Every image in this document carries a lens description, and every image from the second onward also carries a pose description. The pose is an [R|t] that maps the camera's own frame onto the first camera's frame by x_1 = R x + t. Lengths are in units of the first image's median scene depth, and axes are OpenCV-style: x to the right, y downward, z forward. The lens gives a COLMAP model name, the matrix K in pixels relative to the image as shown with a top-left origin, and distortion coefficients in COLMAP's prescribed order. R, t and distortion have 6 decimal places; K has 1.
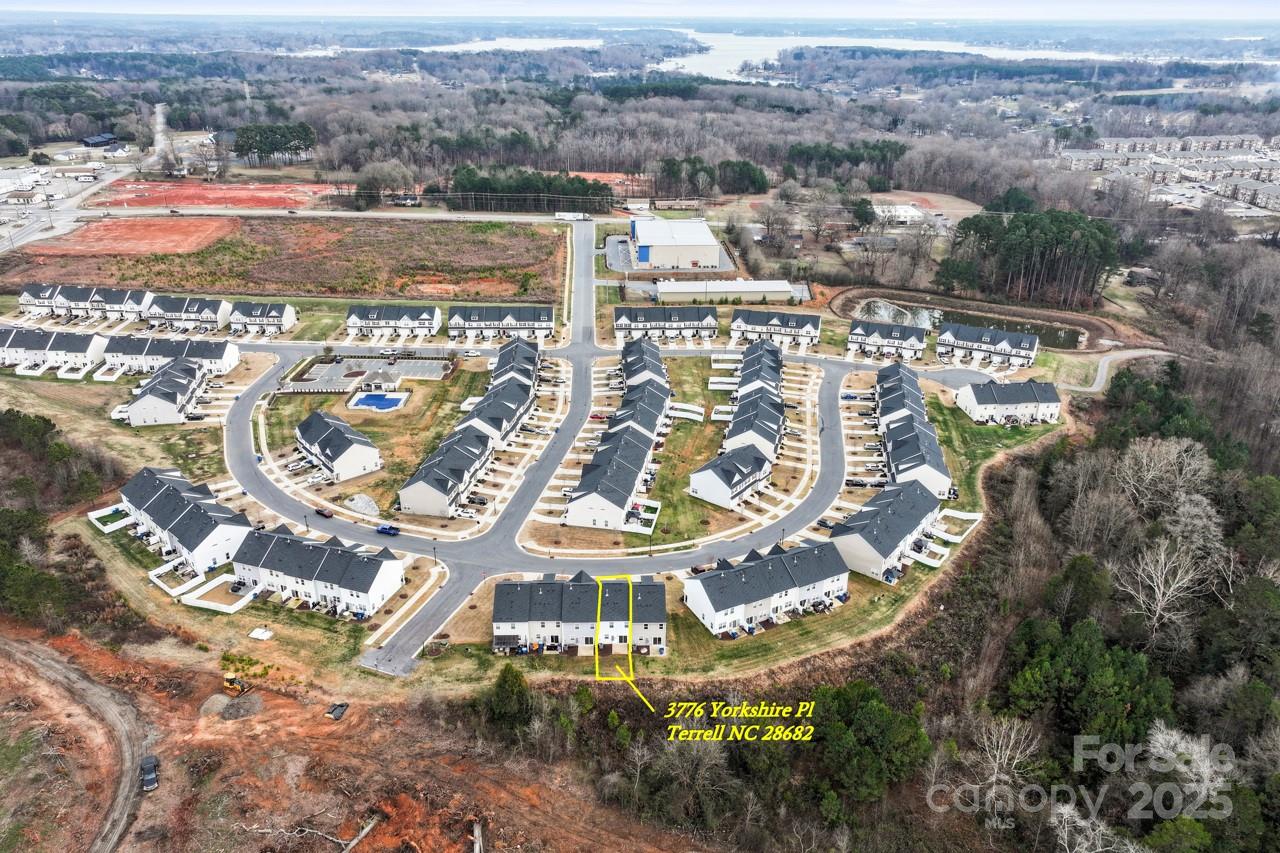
lens RADIAL K [[893.0, 0, 637.7], [0, 893.0, 430.8], [0, 0, 1]] dist [0.001442, 0.013372]
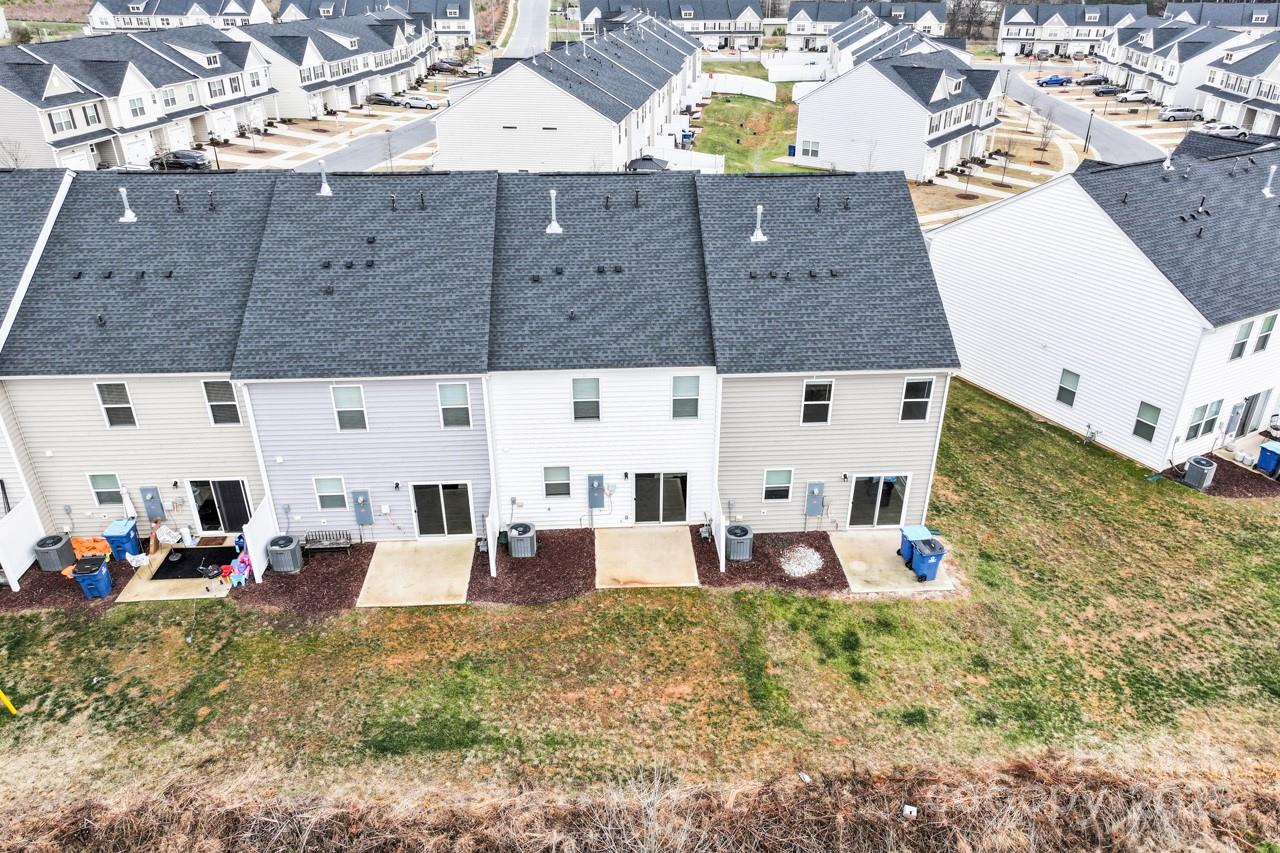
lens RADIAL K [[893.0, 0, 638.1], [0, 893.0, 424.0], [0, 0, 1]] dist [0.001442, 0.013372]
pose [[0.999271, -0.022059, 0.031166, -0.015891], [0.020762, 0.998929, 0.041361, 0.134915], [-0.032045, -0.040684, 0.998658, 0.531449]]
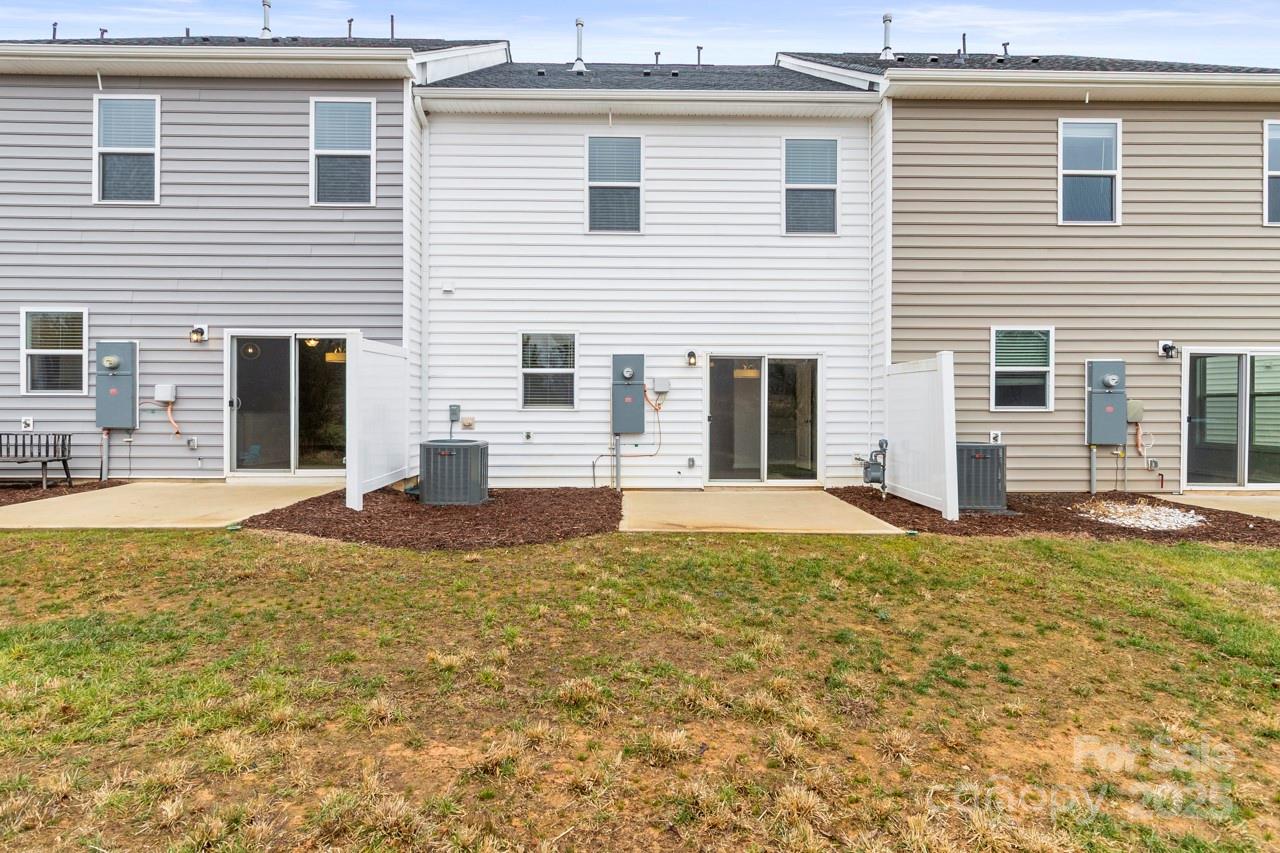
lens RADIAL K [[650.4, 0, 641.9], [0, 650.4, 413.0], [0, 0, 1]] dist [-0.000390, -0.000222]
pose [[0.999994, -0.003379, 0.000134, -0.016912], [0.003118, 0.905809, -0.423675, 0.161900], [0.001310, 0.423673, 0.905814, 0.599515]]
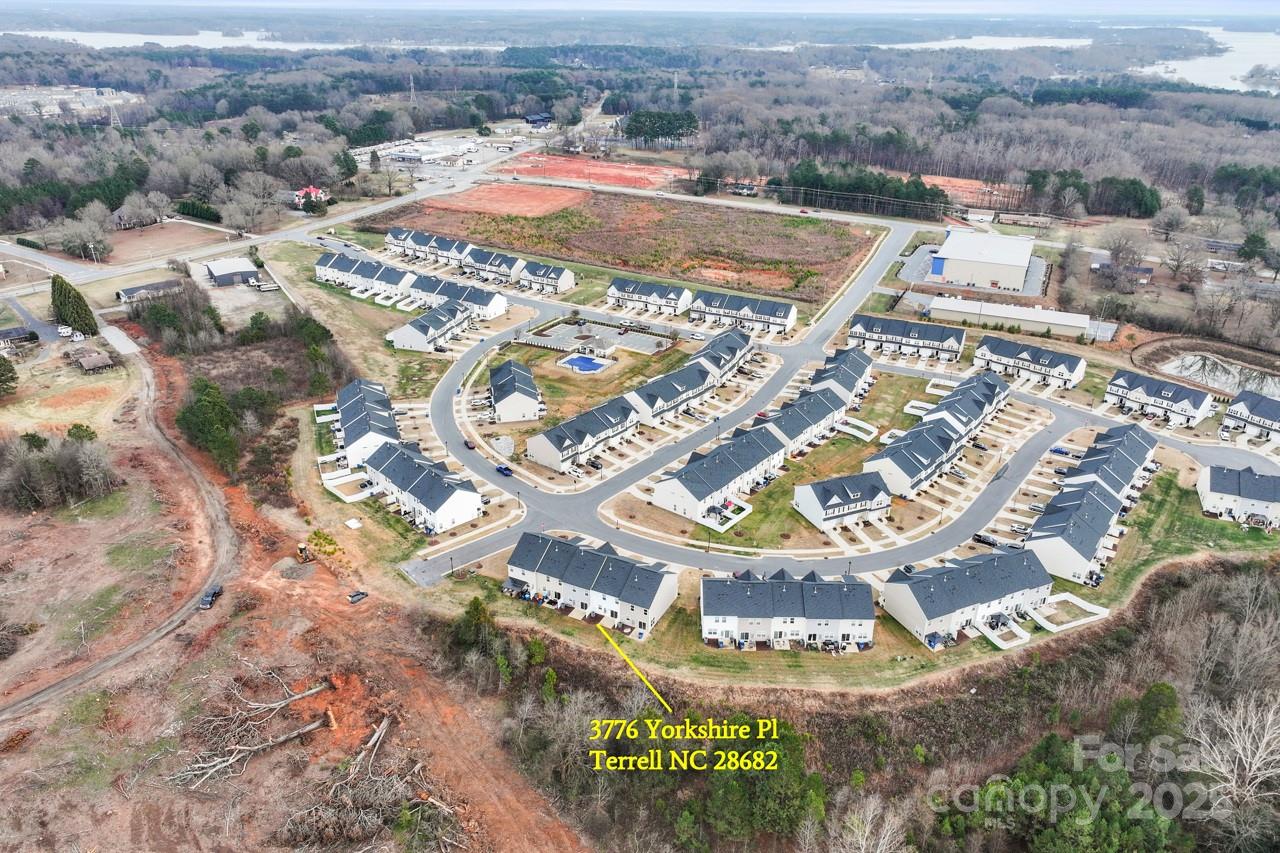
lens RADIAL K [[893.0, 0, 643.8], [0, 893.0, 433.0], [0, 0, 1]] dist [0.001442, 0.013372]
pose [[0.884409, 0.201565, -0.420943, 0.256303], [-0.199556, 0.978643, 0.049344, -0.018554], [0.421899, 0.040362, 0.905744, 0.045196]]
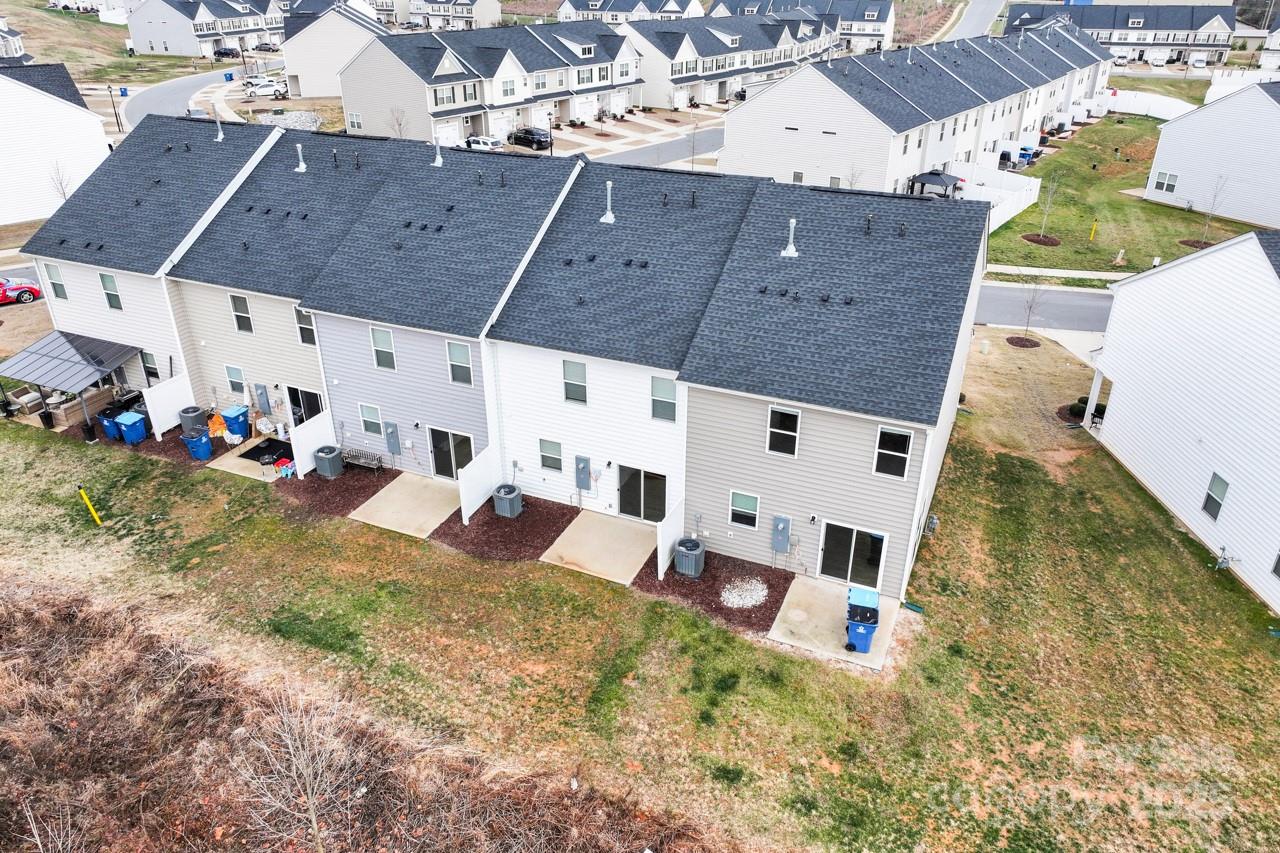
lens RADIAL K [[893.0, 0, 645.4], [0, 893.0, 425.1], [0, 0, 1]] dist [0.001442, 0.013372]
pose [[0.909234, 0.189497, -0.370654, 0.025892], [-0.175020, 0.981881, 0.072651, 0.132271], [0.377706, -0.001185, 0.925925, 0.537997]]
